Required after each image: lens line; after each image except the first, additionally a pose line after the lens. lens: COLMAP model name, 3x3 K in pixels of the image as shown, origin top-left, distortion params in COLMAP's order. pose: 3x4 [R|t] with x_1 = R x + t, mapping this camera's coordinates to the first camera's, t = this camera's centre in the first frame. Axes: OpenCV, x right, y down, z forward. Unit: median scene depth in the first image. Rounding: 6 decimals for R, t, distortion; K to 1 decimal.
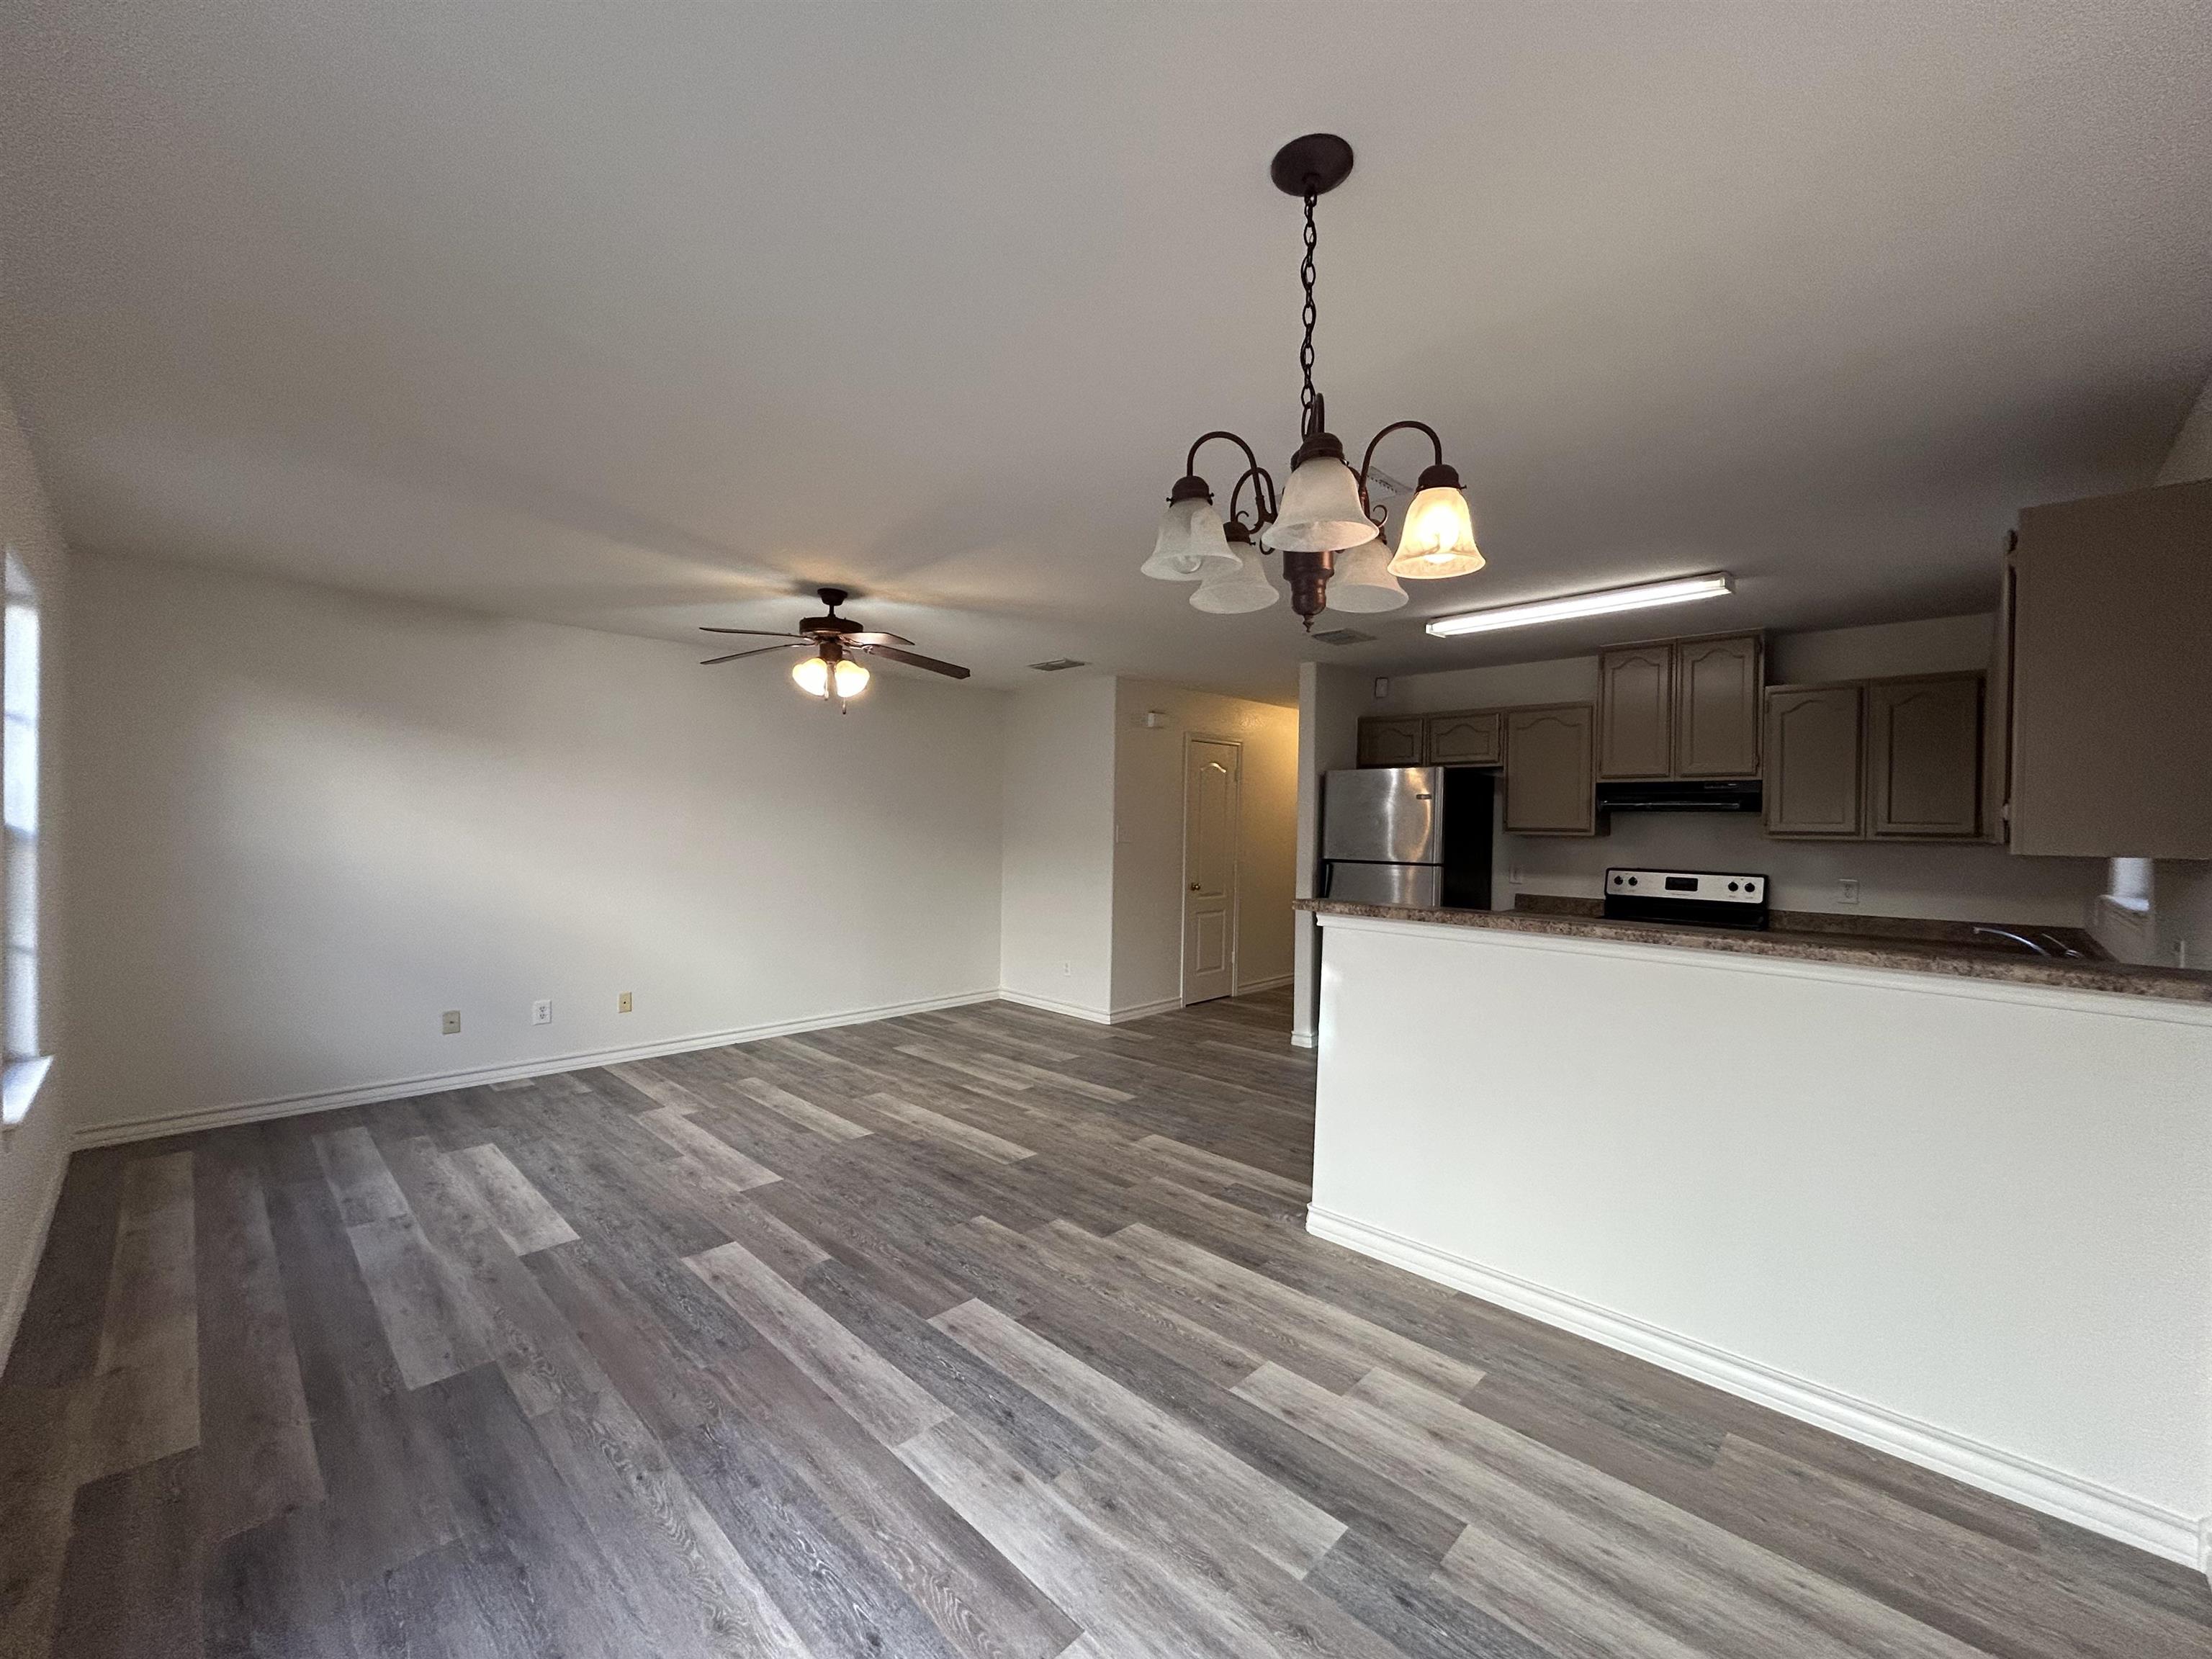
lens RADIAL K [[893.5, 0, 1109.6], [0, 893.5, 835.6], [0, 0, 1]] dist [-0.006776, 0.003729]
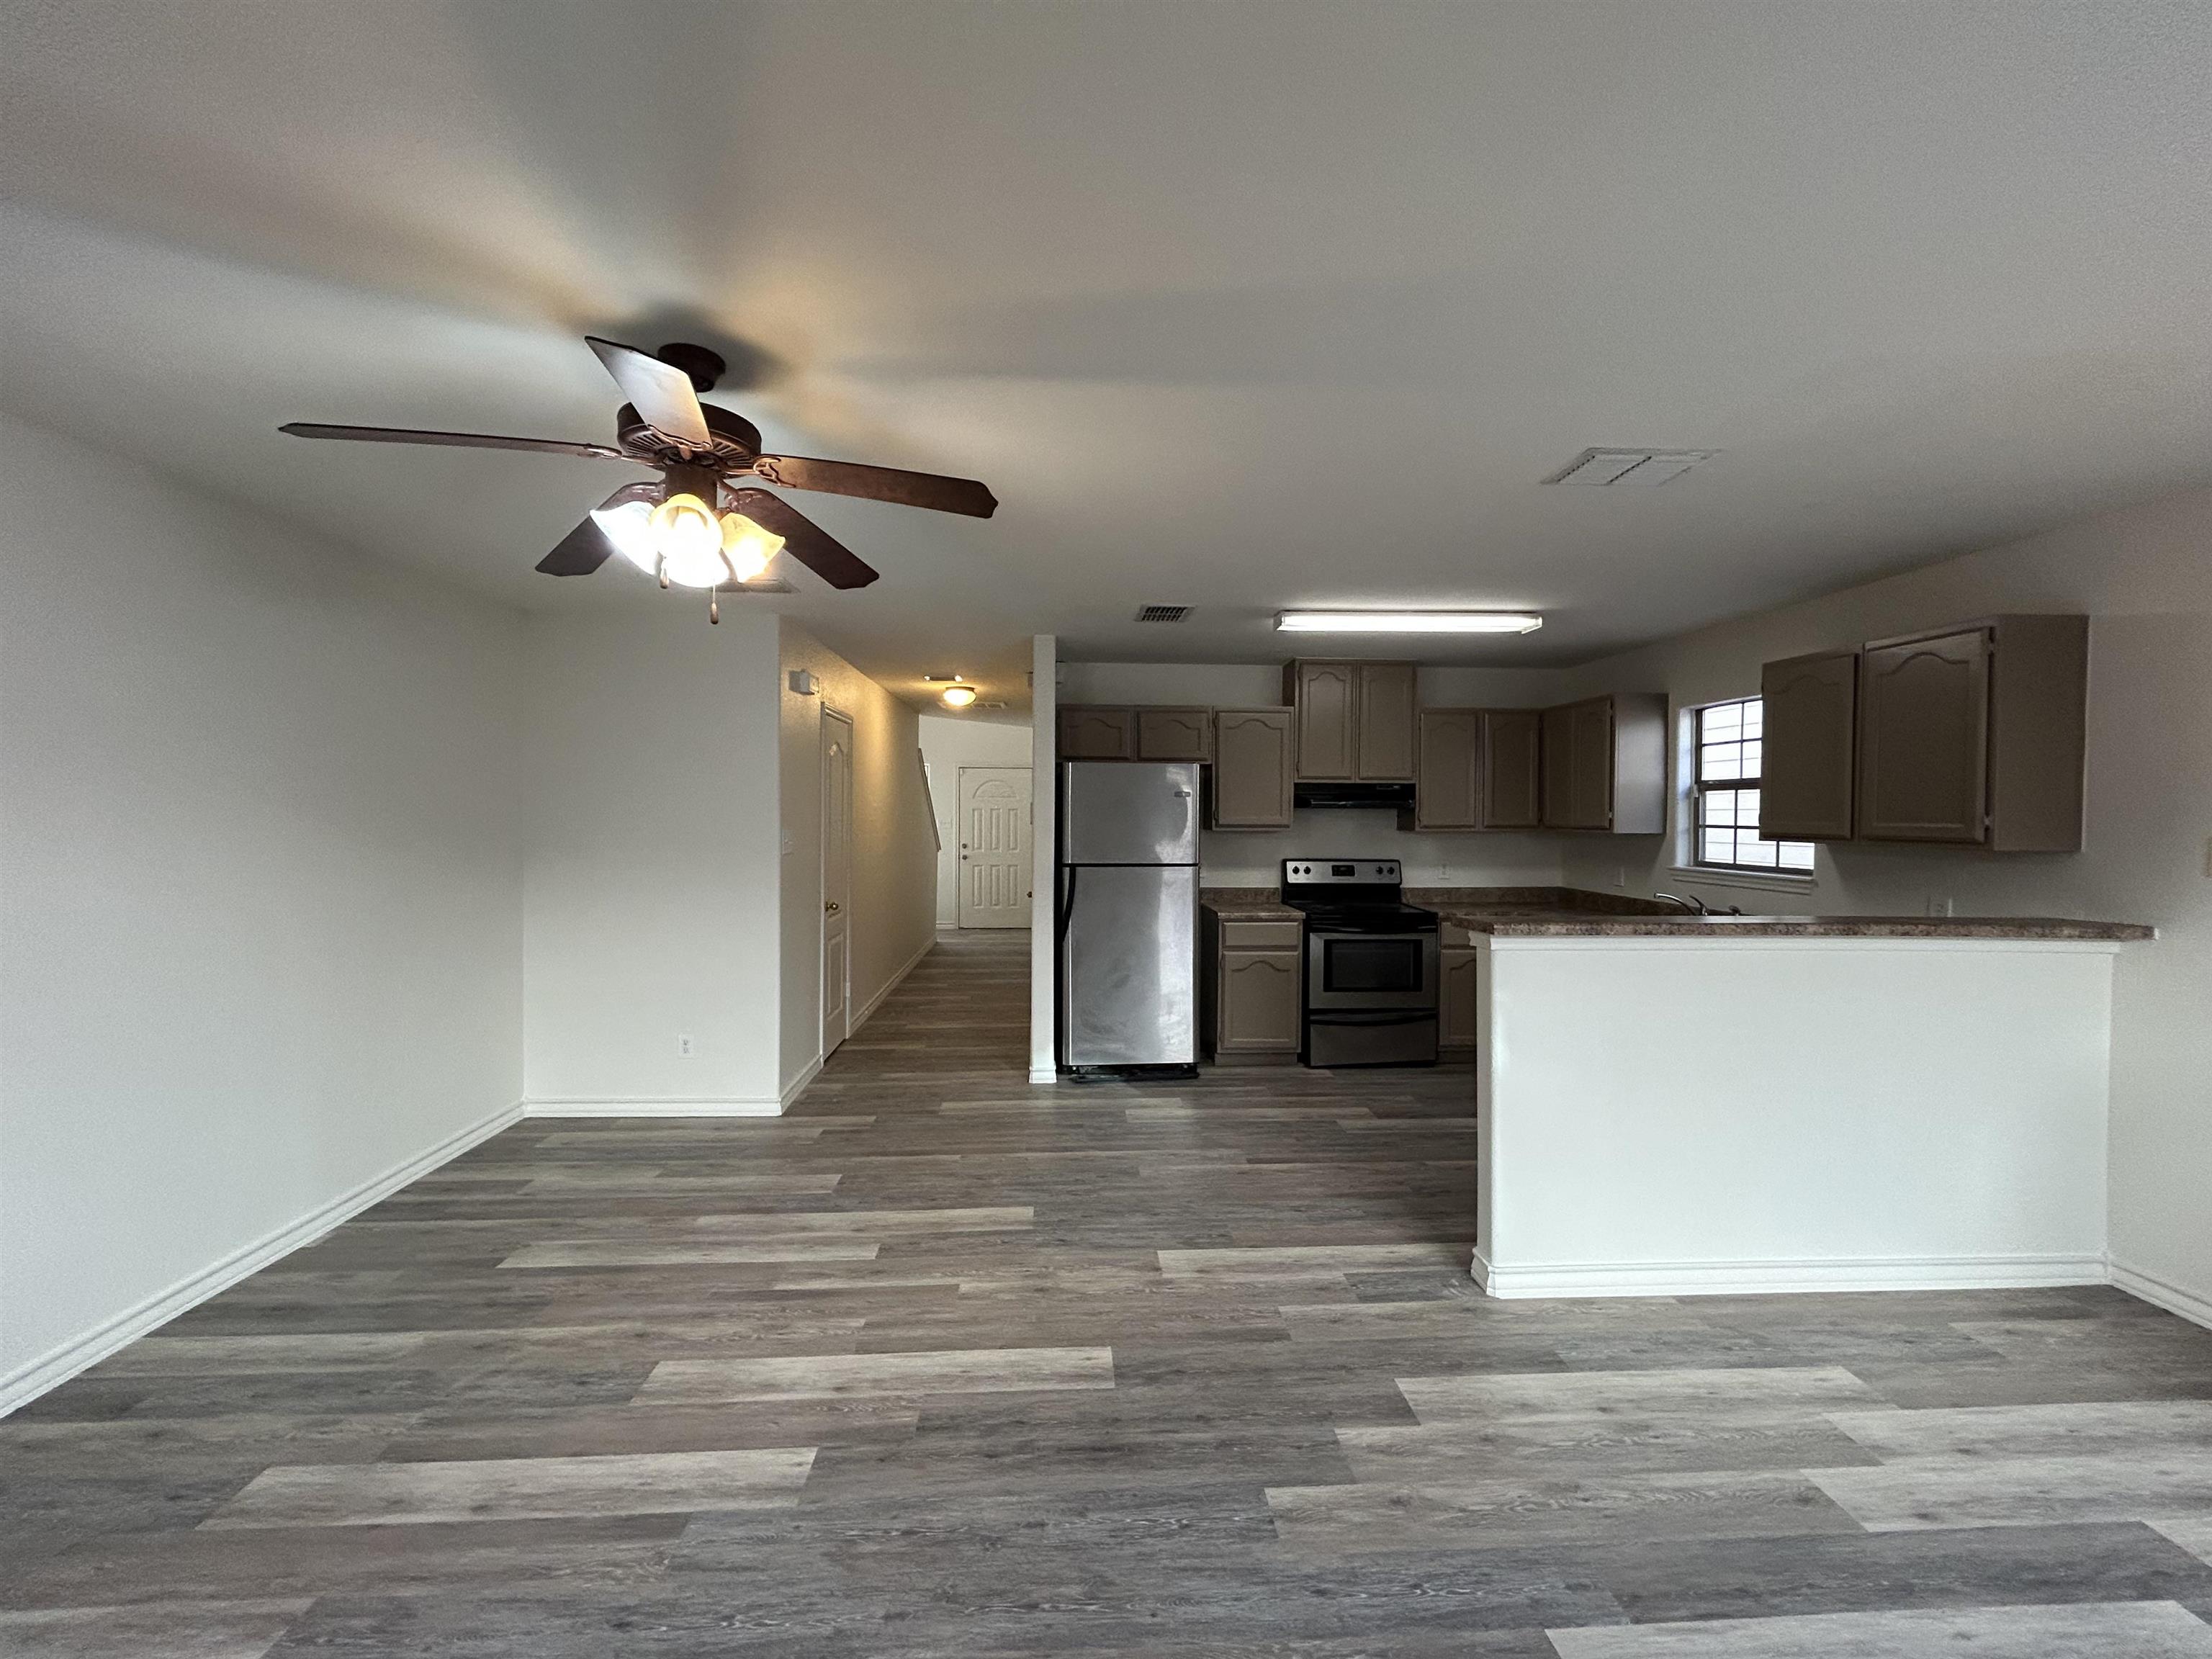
lens RADIAL K [[893.5, 0, 1106.9], [0, 893.5, 833.0], [0, 0, 1]] dist [-0.006776, 0.003729]
pose [[0.681915, -0.027960, 0.730897, -0.606455], [0.017054, 0.999605, 0.022328, -0.037655], [-0.731233, -0.002761, 0.682122, 0.617436]]
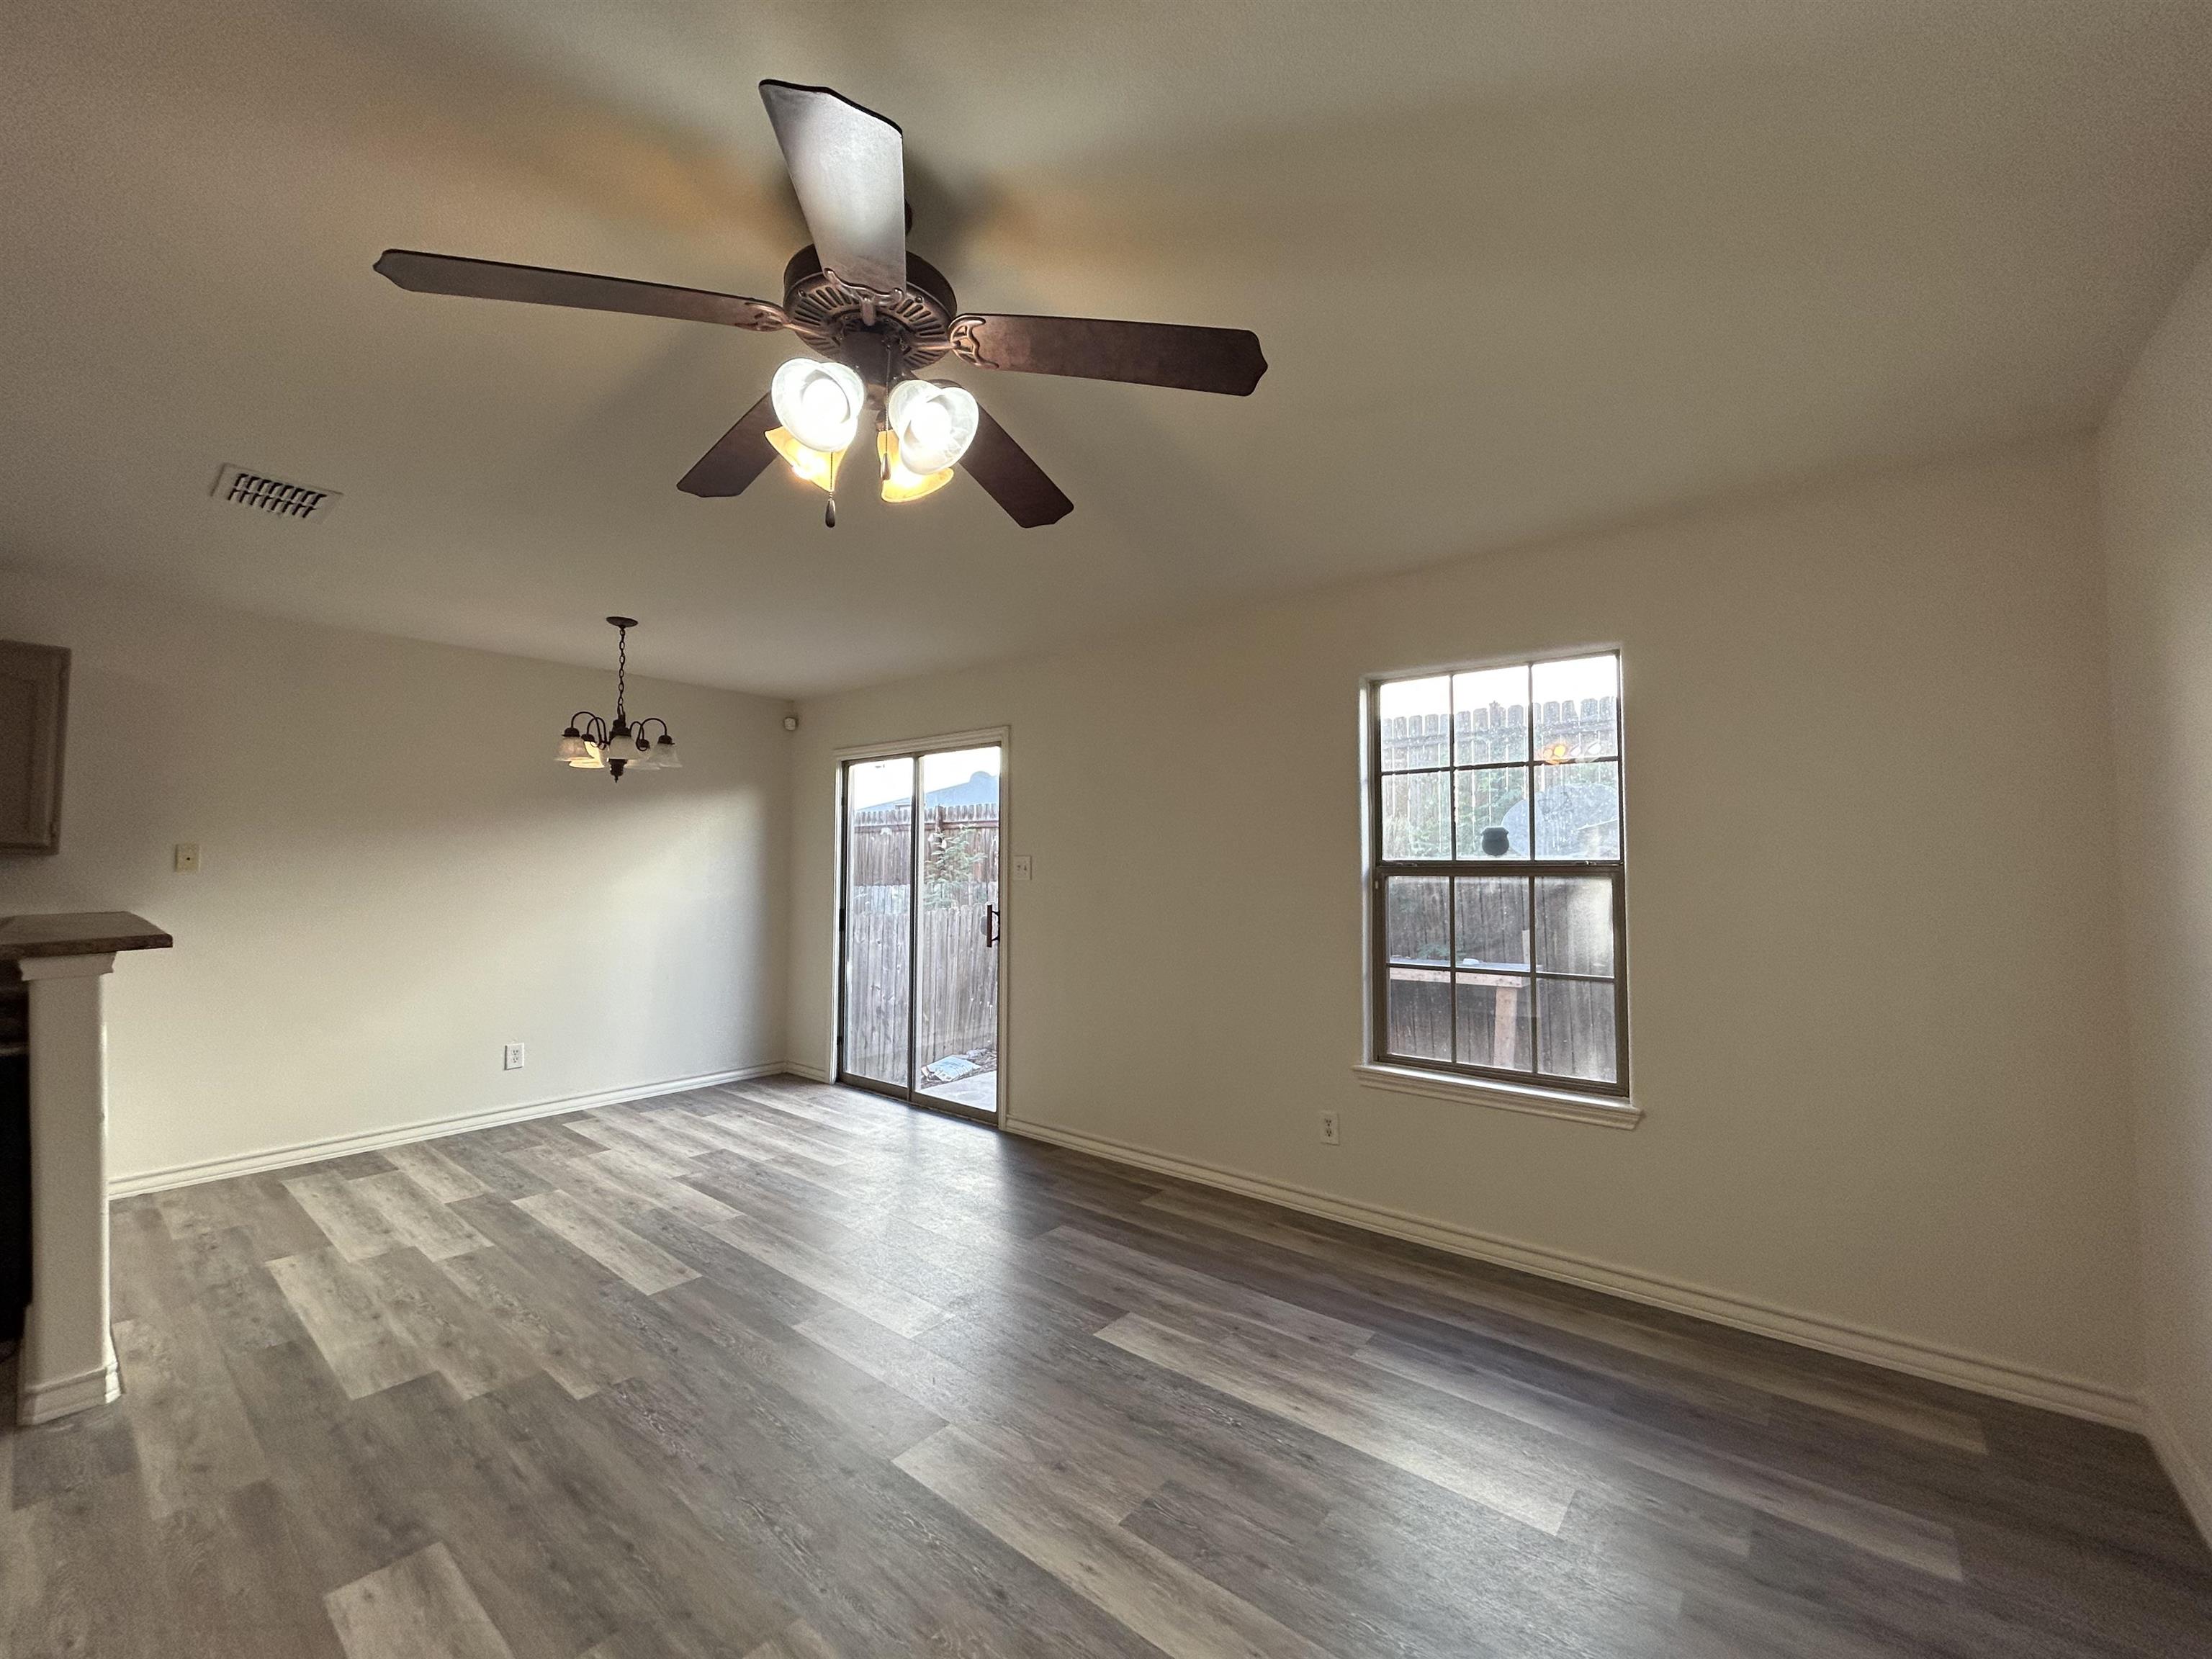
lens RADIAL K [[893.5, 0, 1112.1], [0, 893.5, 815.3], [0, 0, 1]] dist [-0.006776, 0.003729]
pose [[-0.996072, -0.025678, -0.084740, -0.456203], [-0.021700, 0.998633, -0.047546, -0.008533], [0.085845, -0.045520, -0.995268, 1.632544]]
